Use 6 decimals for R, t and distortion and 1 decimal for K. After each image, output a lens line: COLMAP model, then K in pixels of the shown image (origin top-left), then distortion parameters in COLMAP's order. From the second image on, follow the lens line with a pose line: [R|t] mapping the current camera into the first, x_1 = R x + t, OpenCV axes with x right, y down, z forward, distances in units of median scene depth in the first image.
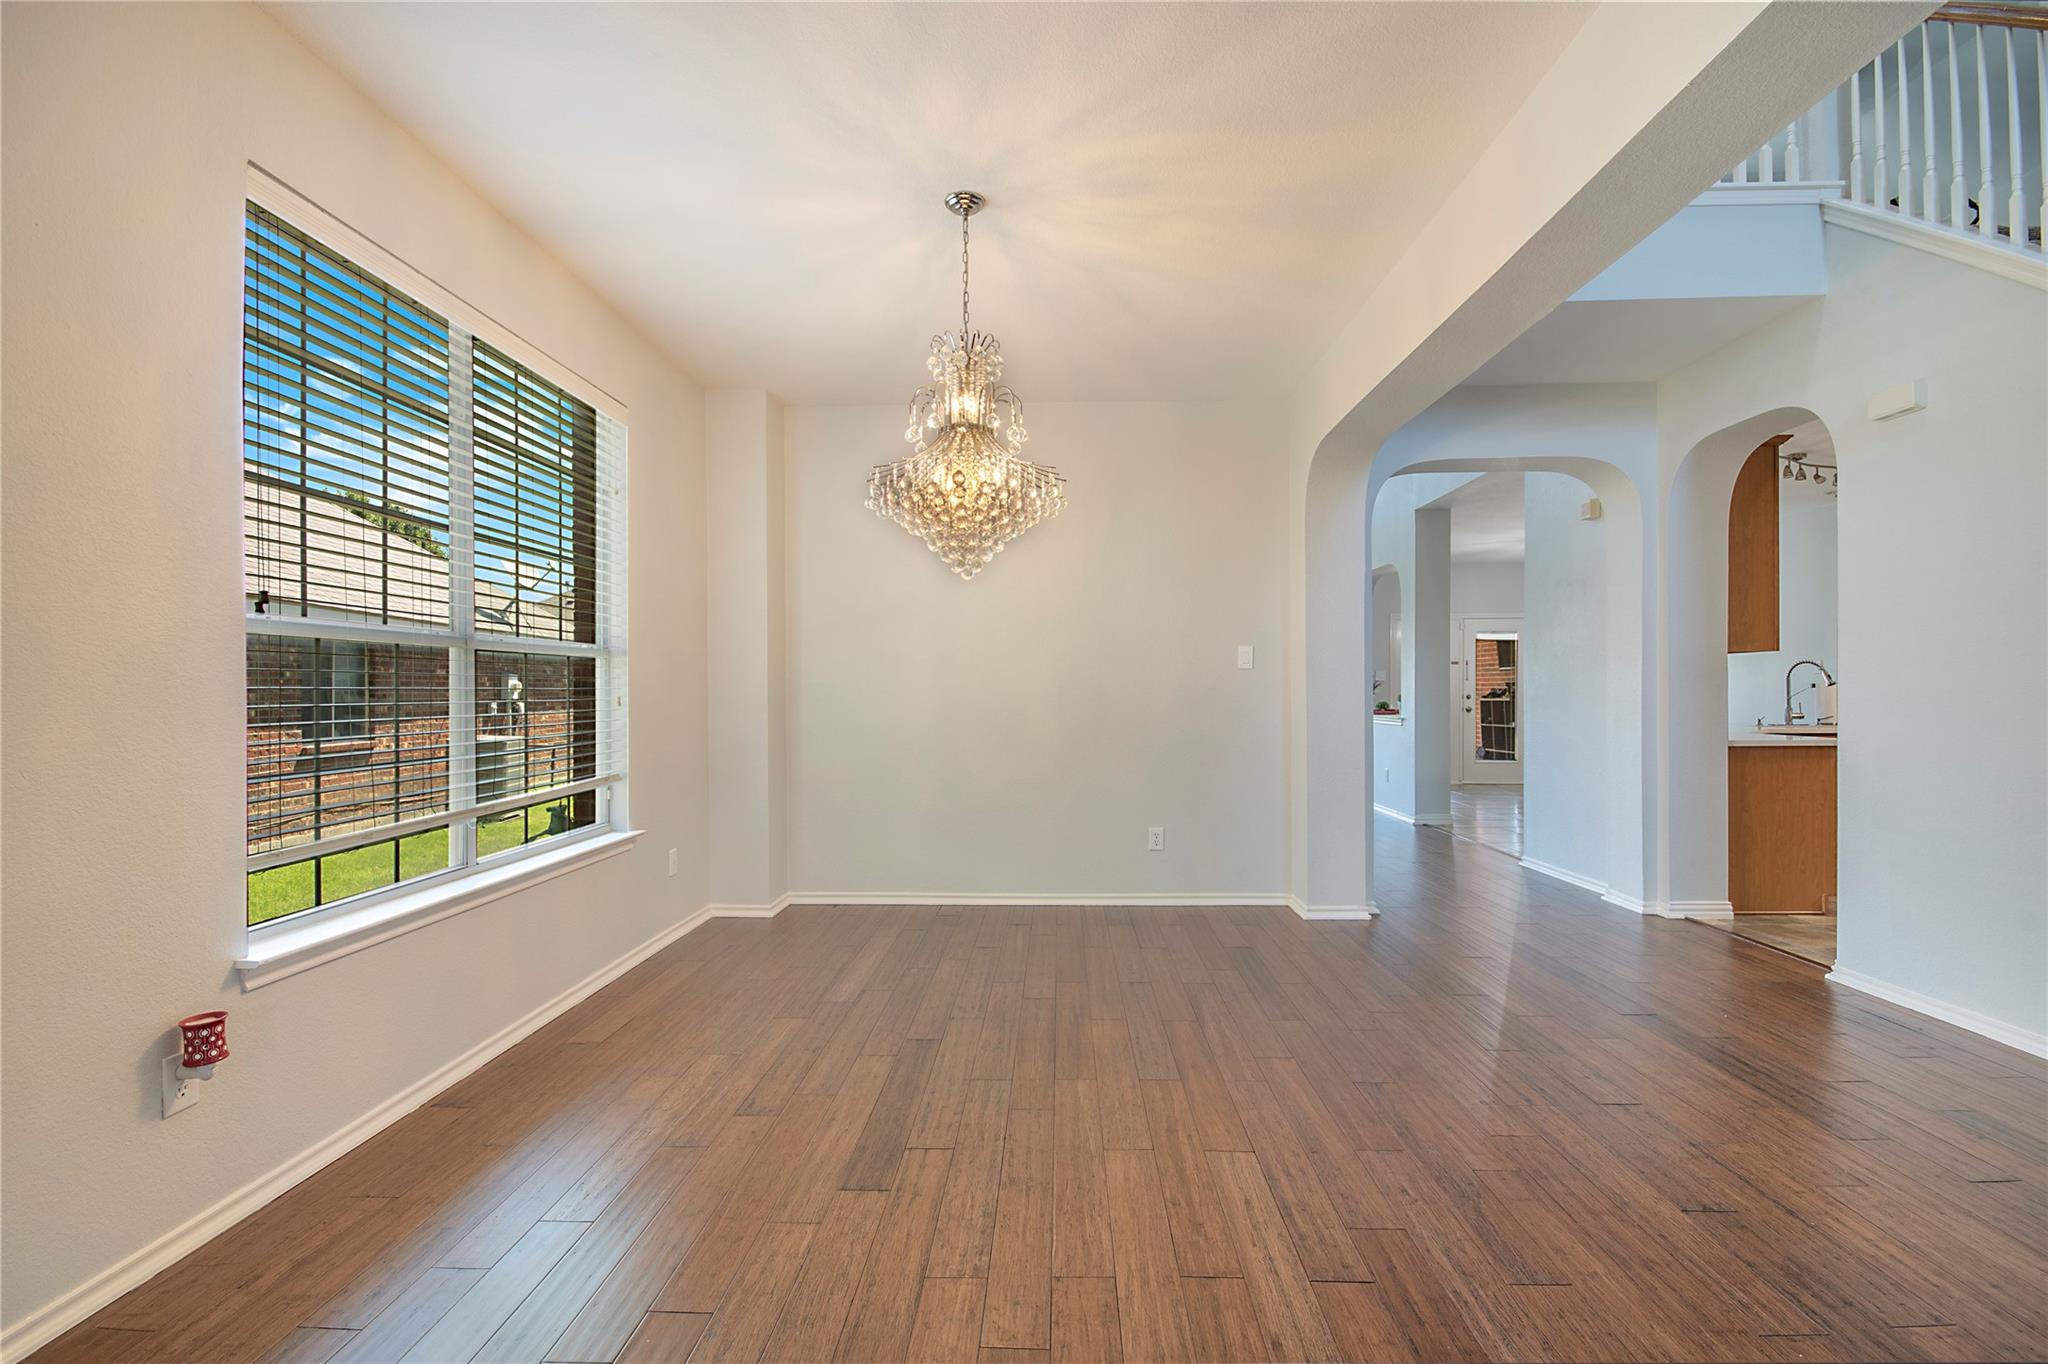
lens RADIAL K [[912.2, 0, 1025.3], [0, 912.2, 695.3], [0, 0, 1]] dist [-0.000128, -0.000994]
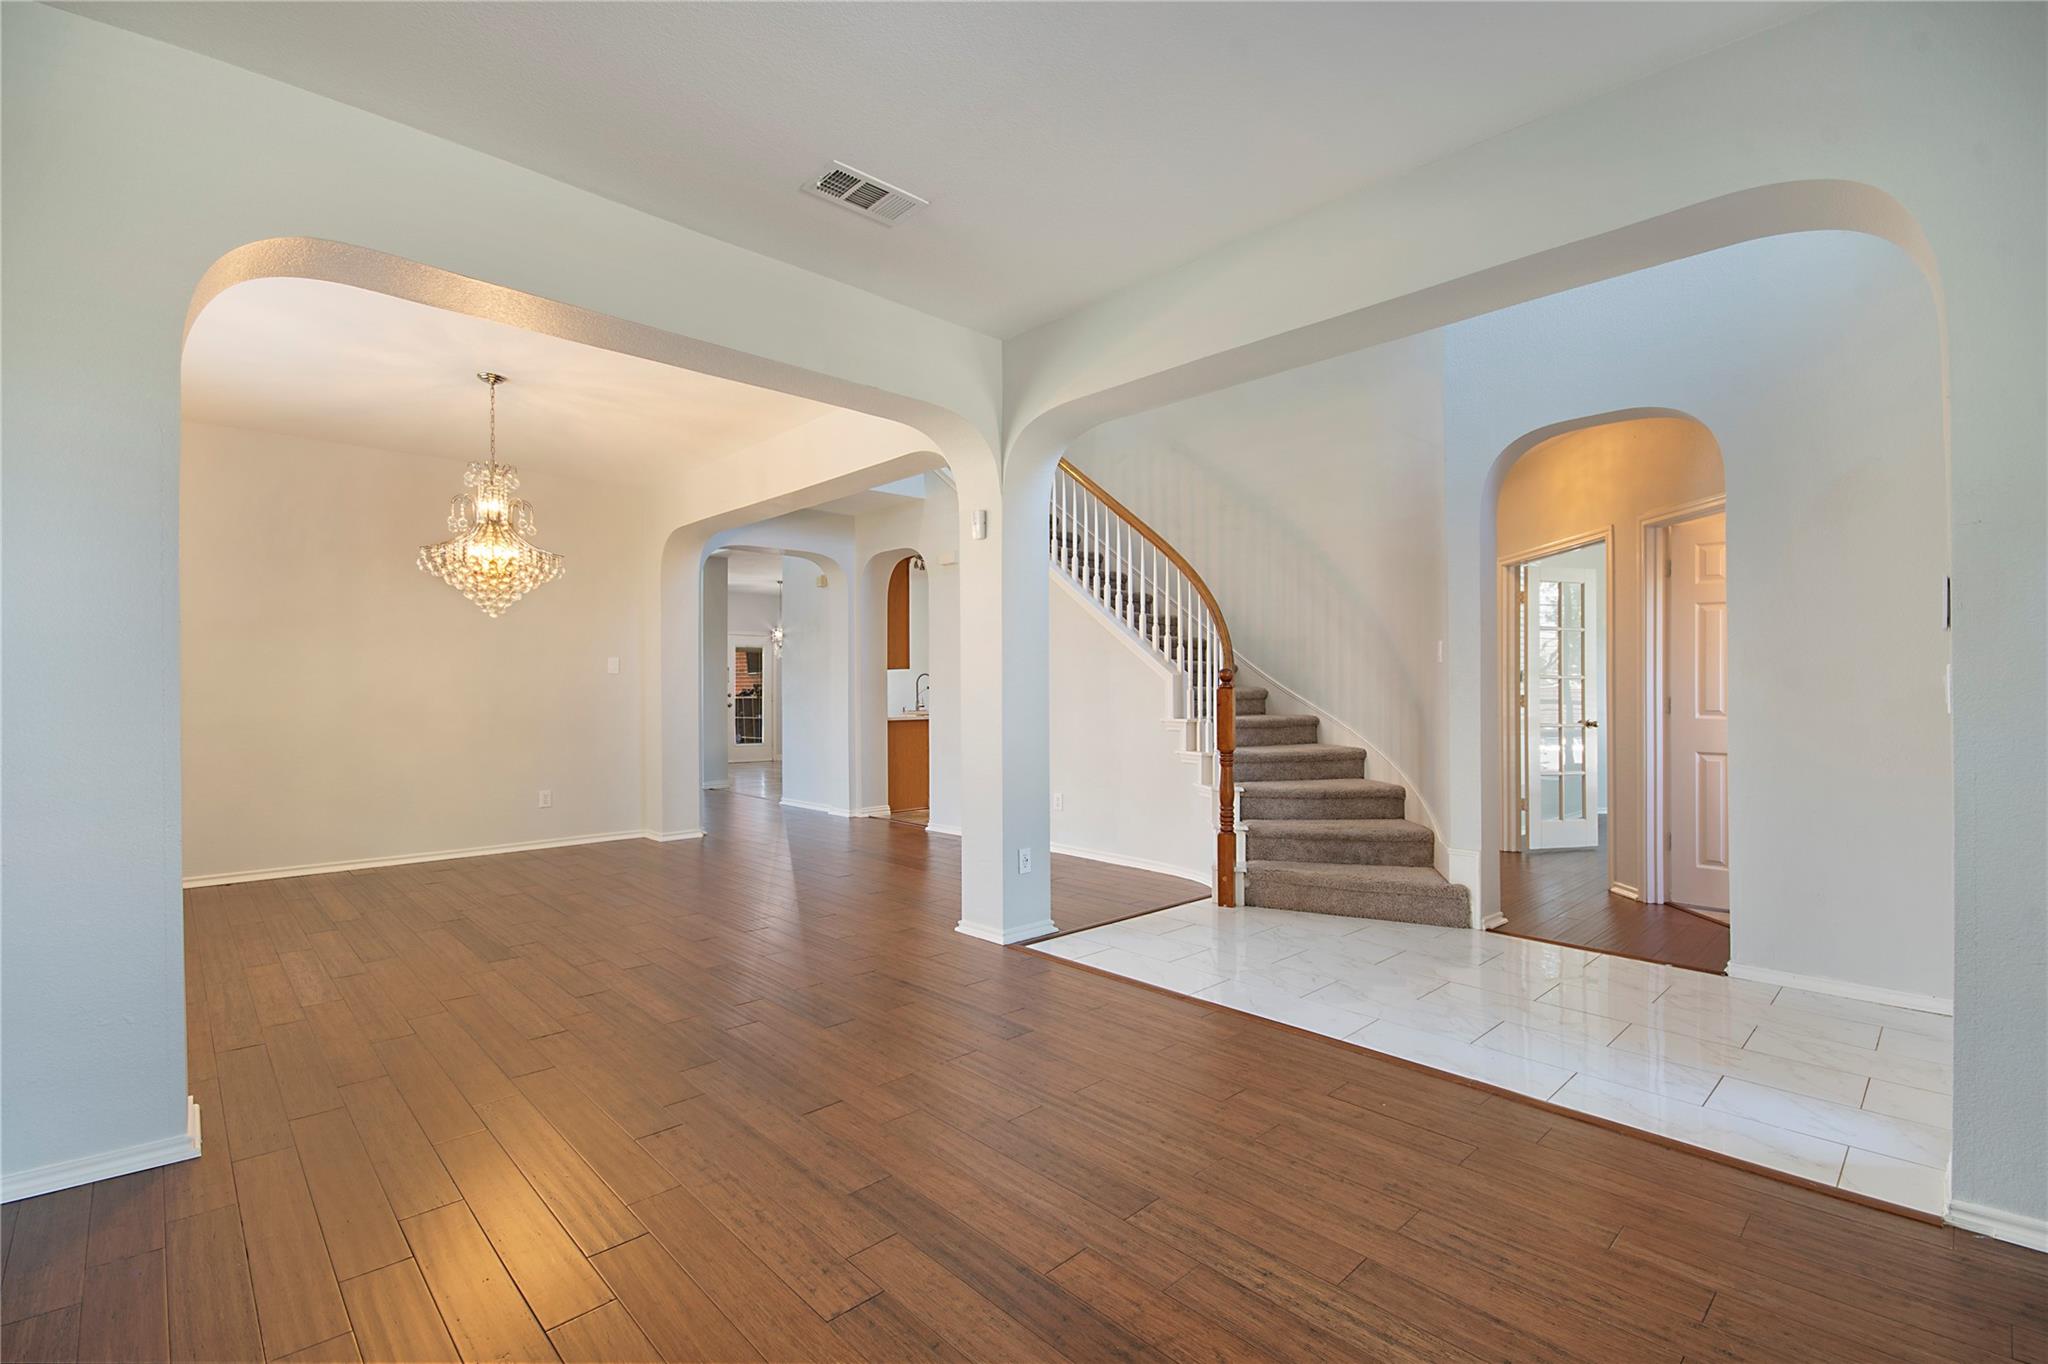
lens RADIAL K [[912.2, 0, 1025.3], [0, 912.2, 695.3], [0, 0, 1]] dist [-0.000128, -0.000994]
pose [[0.697916, -0.002144, 0.716177, -0.367958], [0.002413, 0.999997, 0.000642, 0.004993], [-0.716176, 0.001280, 0.697919, -0.503086]]
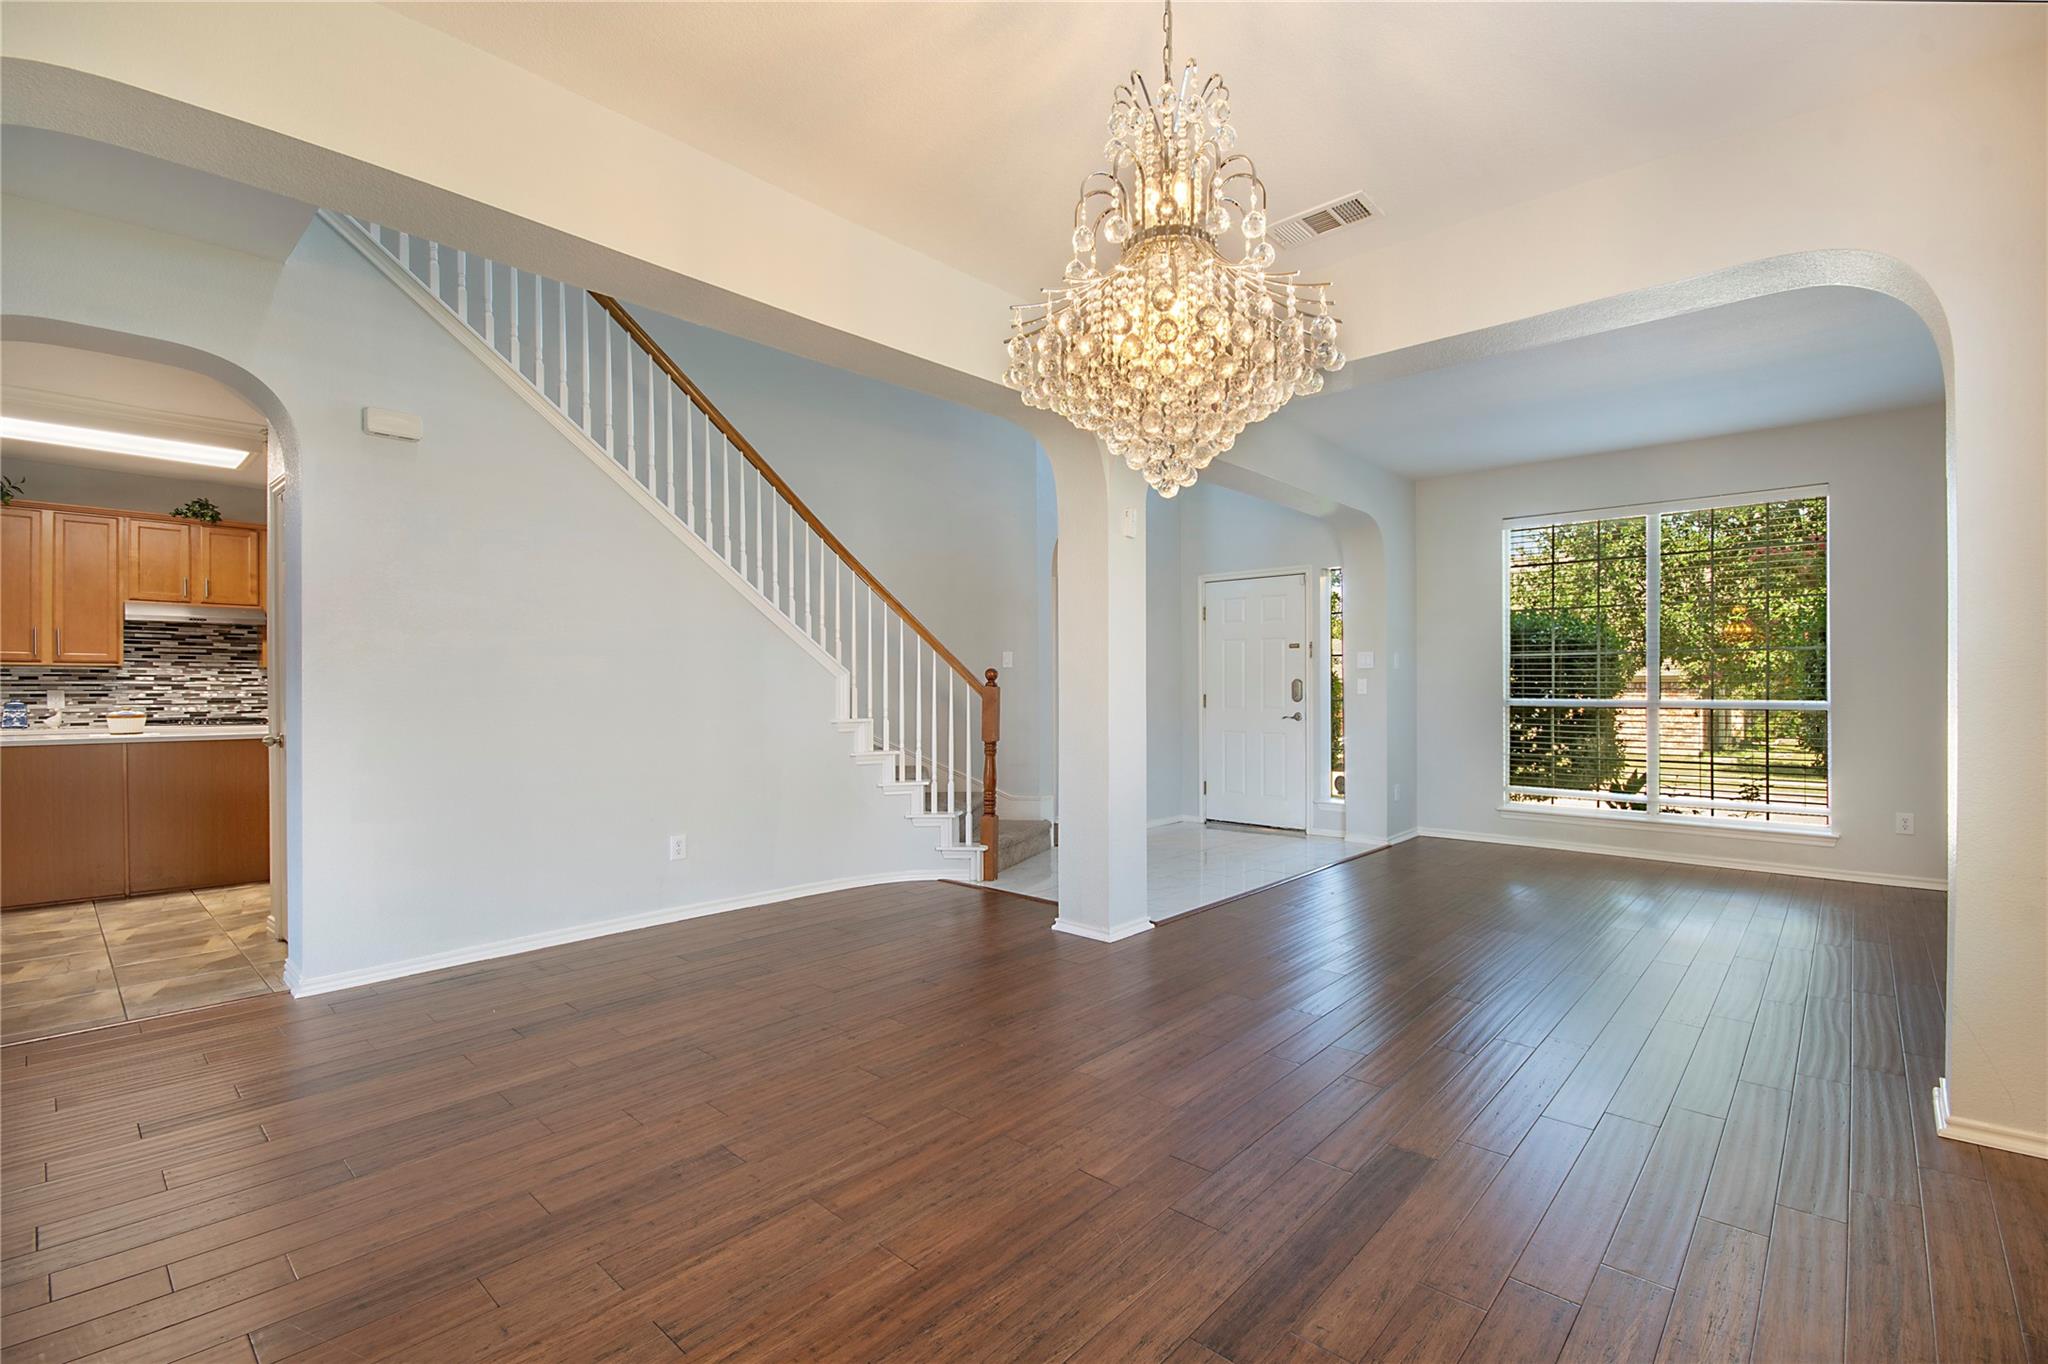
lens RADIAL K [[912.2, 0, 1025.3], [0, 912.2, 695.3], [0, 0, 1]] dist [-0.000128, -0.000994]
pose [[-0.763695, -0.000490, 0.645577, -0.254437], [0.006184, 0.999948, 0.008074, -0.004317], [-0.645548, 0.010158, -0.763652, 1.024950]]
